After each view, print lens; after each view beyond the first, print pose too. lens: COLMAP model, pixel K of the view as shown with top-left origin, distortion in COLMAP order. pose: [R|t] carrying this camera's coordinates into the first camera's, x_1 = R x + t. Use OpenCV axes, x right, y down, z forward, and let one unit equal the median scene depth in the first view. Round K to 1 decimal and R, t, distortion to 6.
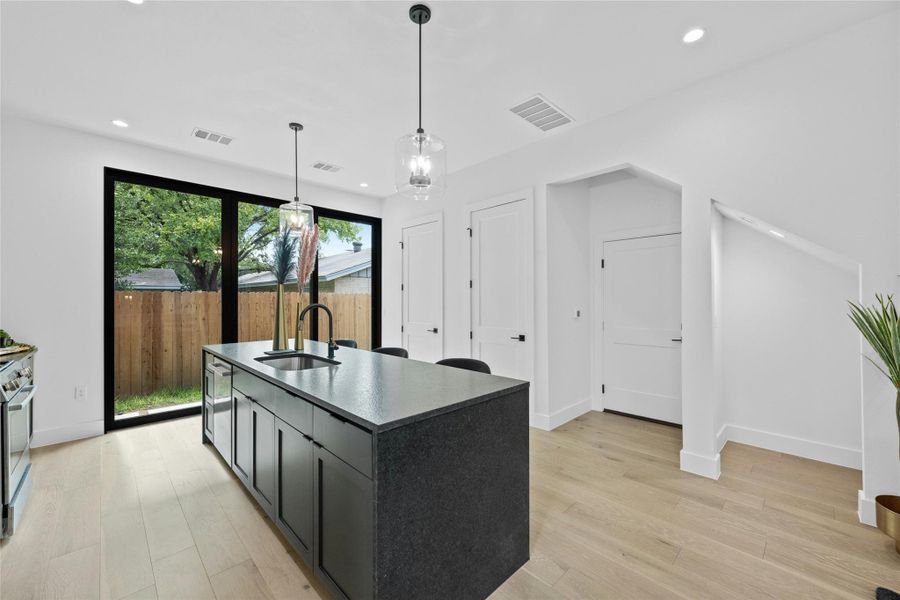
lens RADIAL K [[356.8, 0, 453.6], [0, 356.8, 299.2], [0, 0, 1]] dist [-0.000122, 0.000163]
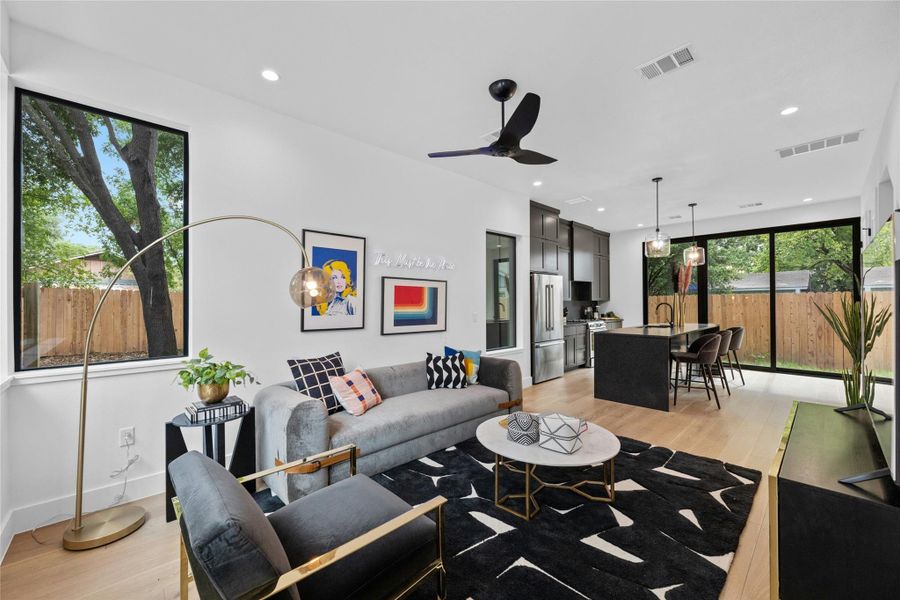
lens RADIAL K [[356.8, 0, 453.6], [0, 356.8, 299.2], [0, 0, 1]] dist [-0.000122, 0.000163]
pose [[-0.005169, -0.006956, -0.999962, 2.047965], [0.010612, 0.999919, -0.007010, -0.006264], [0.999930, -0.010648, -0.005095, -0.309306]]
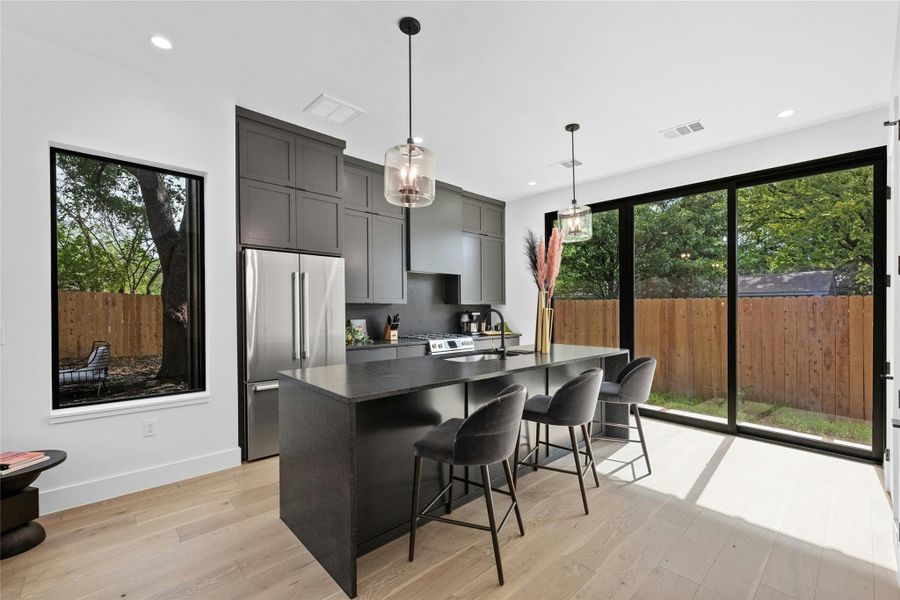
lens RADIAL K [[384.1, 0, 444.9], [0, 384.1, 303.9], [0, 0, 1]] dist [-0.001587, -0.000181]
pose [[-0.027095, -0.004389, -0.999623, 0.916399], [-0.002446, 0.999988, -0.004325, 0.005629], [0.999630, 0.002328, -0.027106, 1.013495]]
